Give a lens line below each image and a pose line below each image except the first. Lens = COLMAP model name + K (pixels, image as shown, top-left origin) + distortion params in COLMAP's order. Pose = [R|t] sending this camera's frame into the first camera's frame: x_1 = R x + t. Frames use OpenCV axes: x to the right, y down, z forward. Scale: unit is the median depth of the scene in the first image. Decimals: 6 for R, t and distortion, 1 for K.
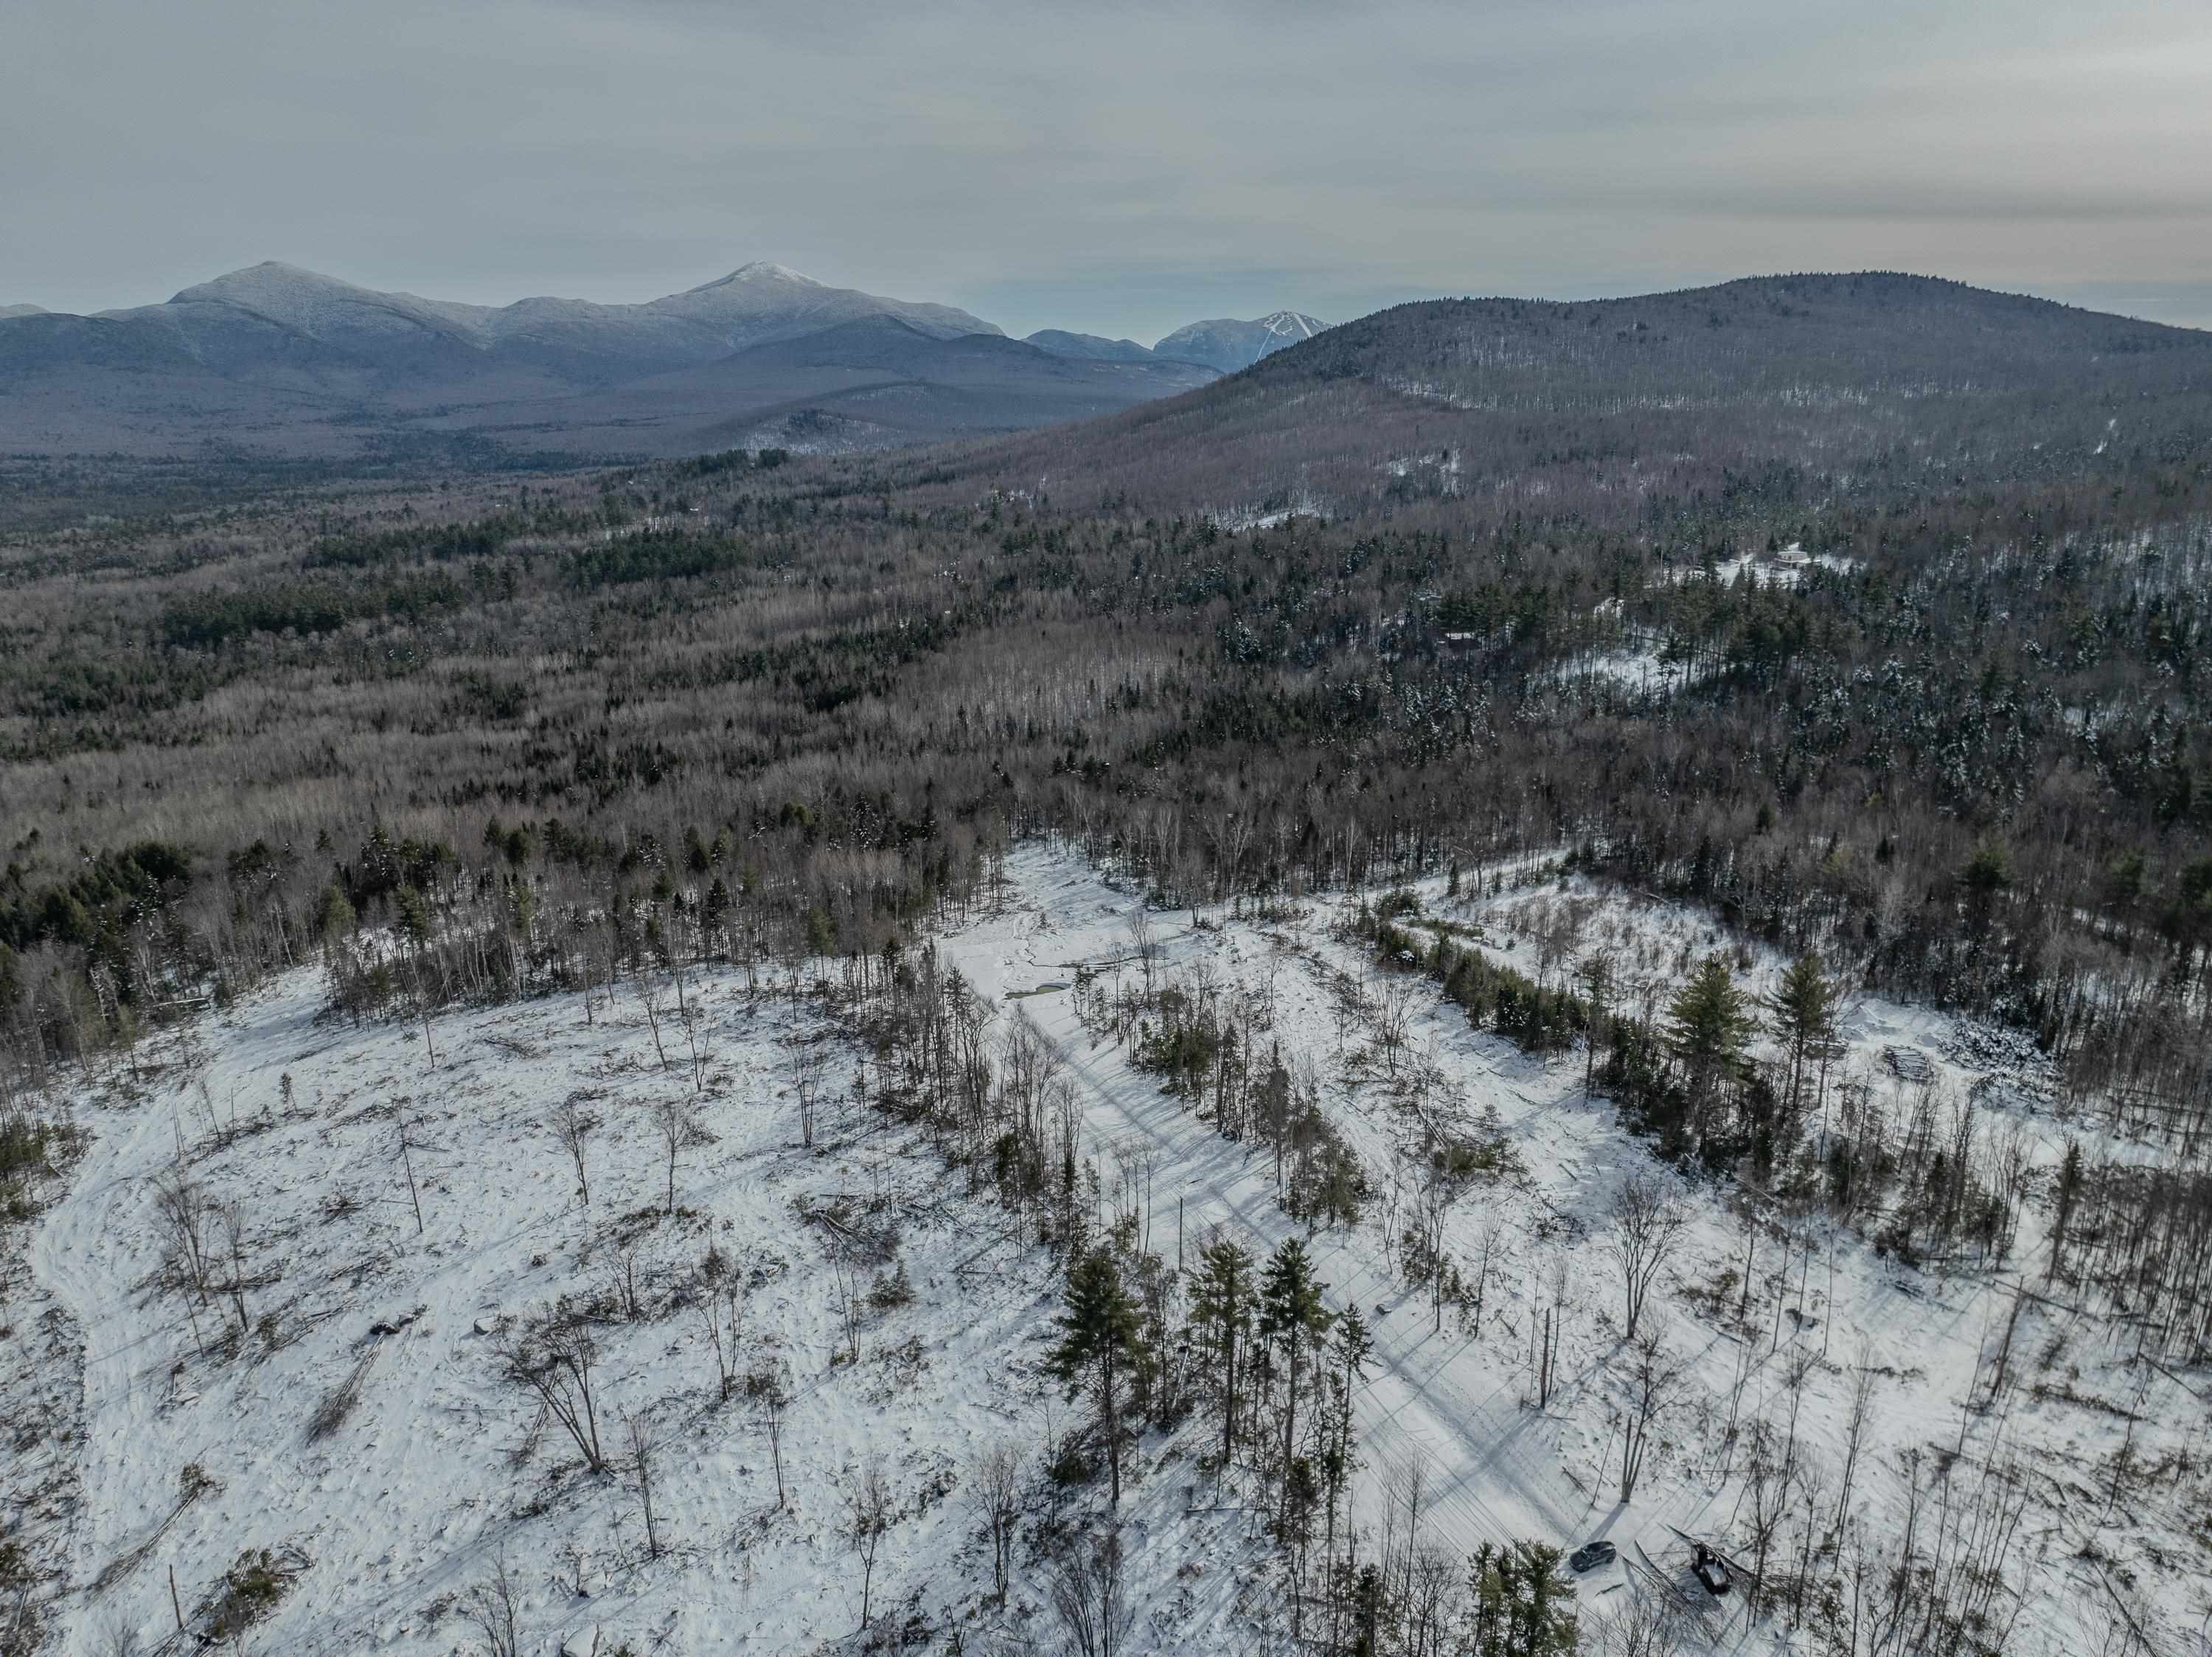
lens RADIAL K [[1545.9, 0, 1100.6], [0, 1545.9, 837.2], [0, 0, 1]] dist [-0.039802, 0.003298]
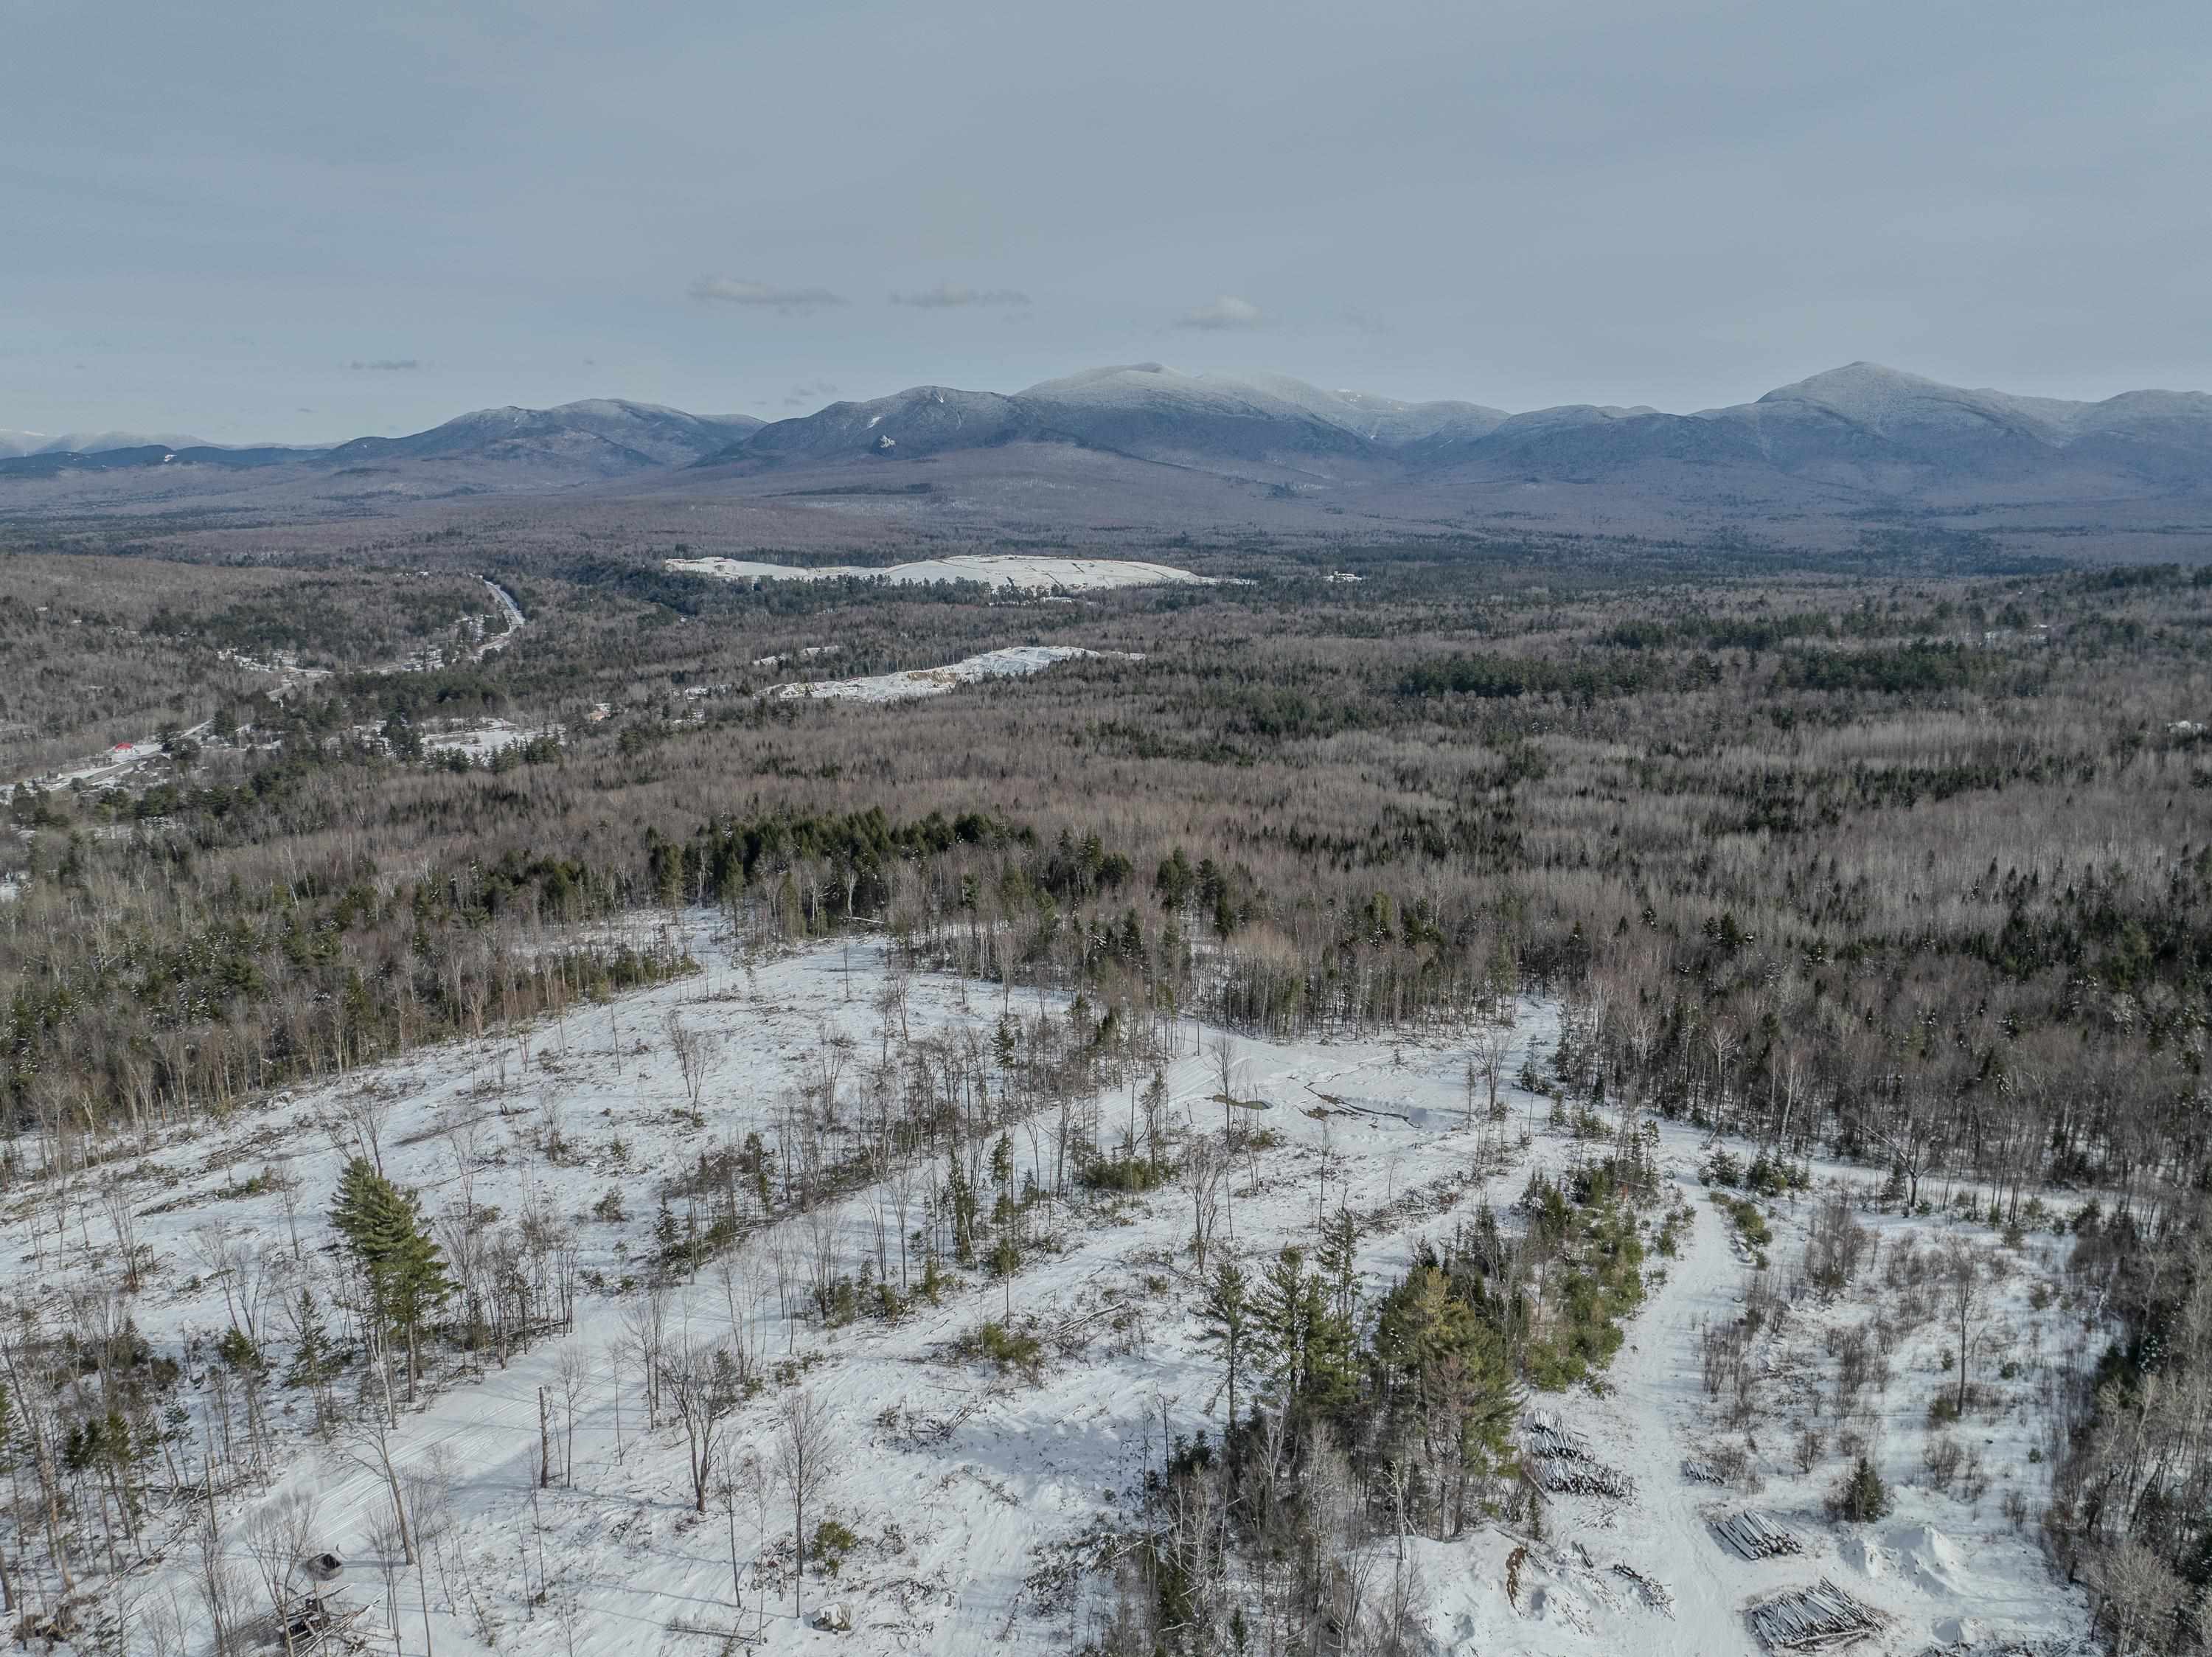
lens RADIAL K [[1545.9, 0, 1100.9], [0, 1545.9, 832.8], [0, 0, 1]] dist [-0.039802, 0.003298]
pose [[0.596618, 0.180624, -0.781935, 0.111237], [-0.228247, 0.972296, 0.050444, -0.016571], [0.769383, 0.148379, 0.621316, 0.054775]]
